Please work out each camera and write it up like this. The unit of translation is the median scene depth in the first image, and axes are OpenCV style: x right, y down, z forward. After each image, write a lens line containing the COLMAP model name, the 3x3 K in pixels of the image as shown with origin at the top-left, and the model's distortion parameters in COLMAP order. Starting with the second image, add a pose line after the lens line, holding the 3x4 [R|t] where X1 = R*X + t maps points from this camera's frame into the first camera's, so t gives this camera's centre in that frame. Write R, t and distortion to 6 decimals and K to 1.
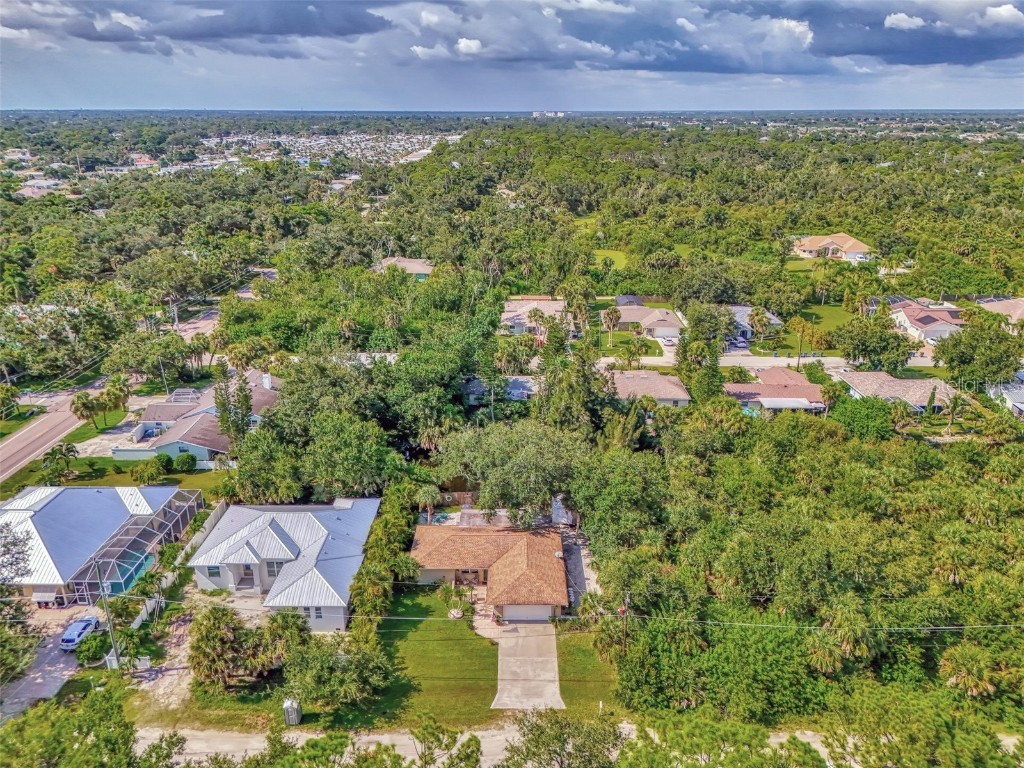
lens RADIAL K [[756.0, 0, 509.3], [0, 756.0, 368.0], [0, 0, 1]] dist [0.051758, -0.049360]
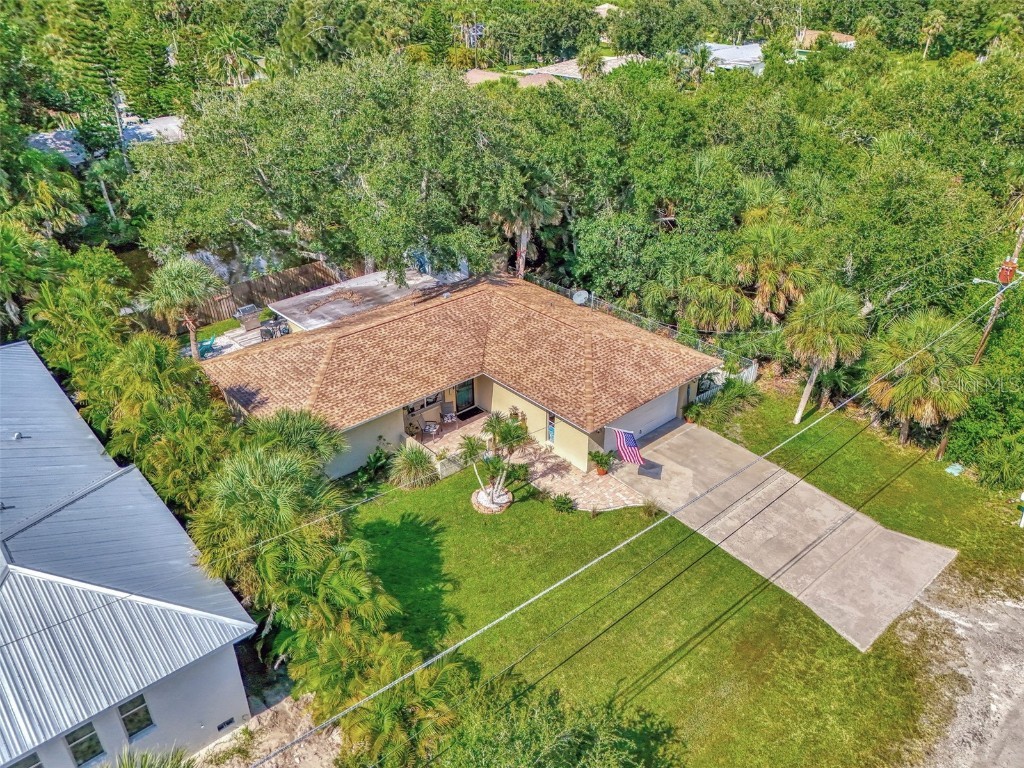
lens RADIAL K [[760.5, 0, 512.0], [0, 760.5, 384.0], [0, 0, 1]] dist [0.072813, -0.080728]
pose [[0.749377, -0.333419, 0.572071, -0.224816], [0.219369, 0.940191, 0.260611, 0.157474], [-0.624749, -0.069802, 0.777700, 0.630167]]
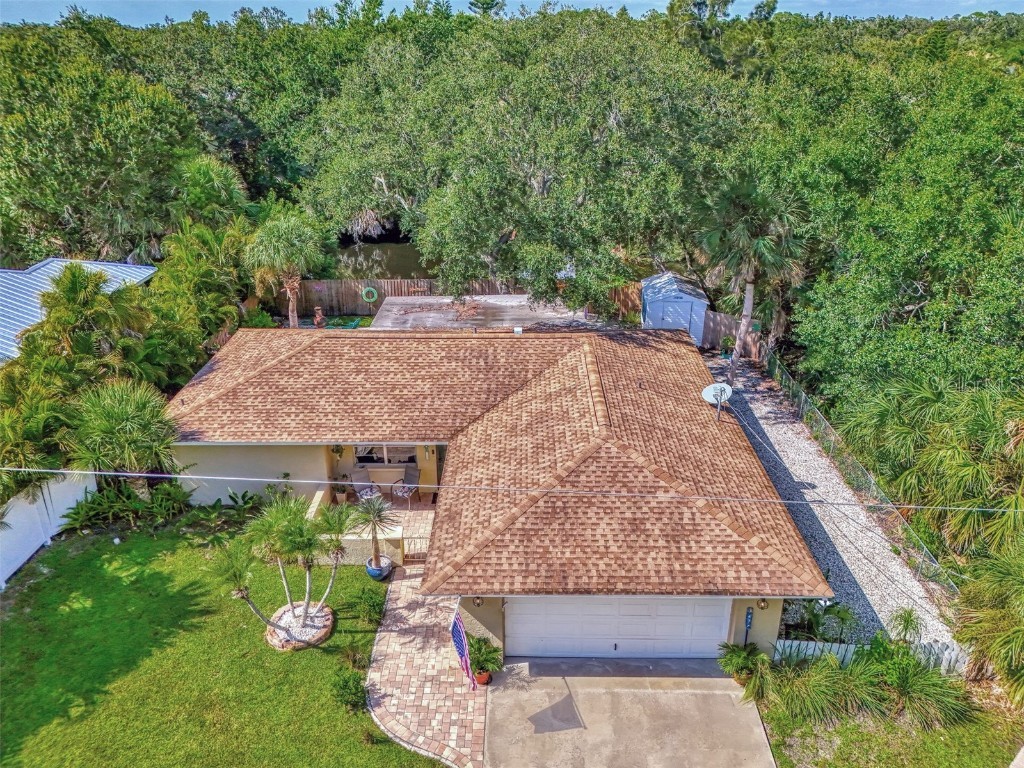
lens RADIAL K [[768.7, 0, 512.0], [0, 768.7, 384.0], [0, 0, 1]] dist [0.065669, -0.094592]
pose [[0.999950, -0.001945, -0.009820, -0.003614], [0.002970, 0.994415, 0.105501, 0.200417], [0.009560, -0.105525, 0.994371, 0.685587]]
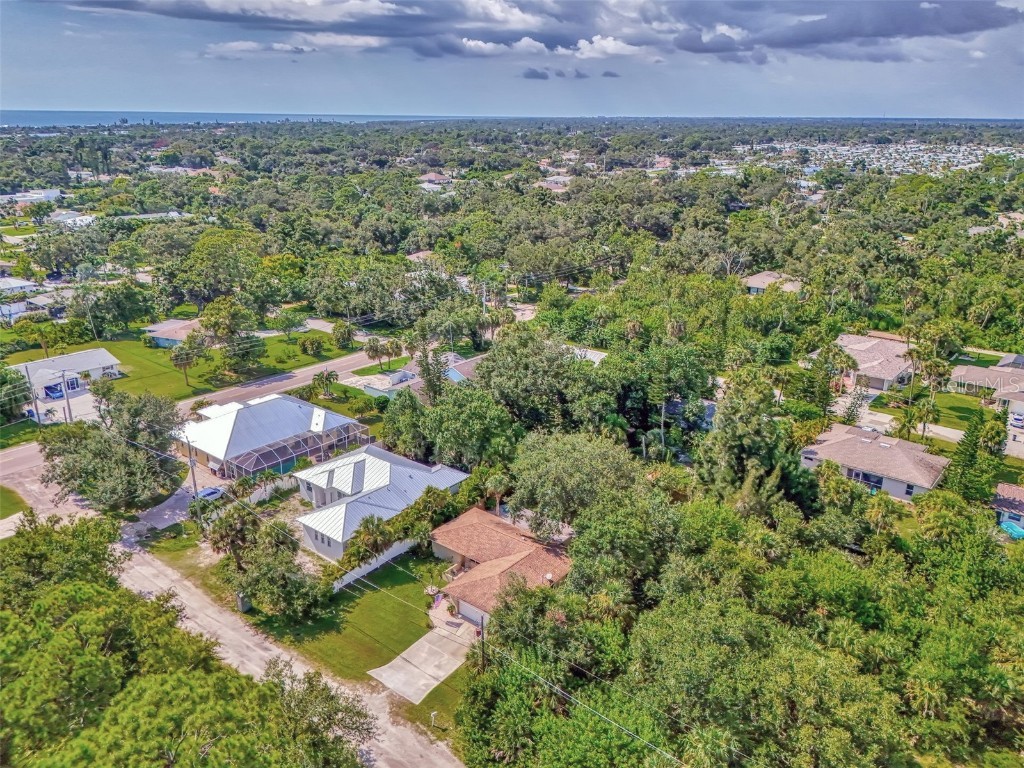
lens RADIAL K [[768.7, 0, 512.0], [0, 768.7, 384.0], [0, 0, 1]] dist [0.065669, -0.094592]
pose [[0.776234, 0.209275, -0.594697, 0.514806], [-0.206310, 0.975680, 0.074057, -0.045445], [0.595732, 0.065206, 0.800532, 0.180376]]
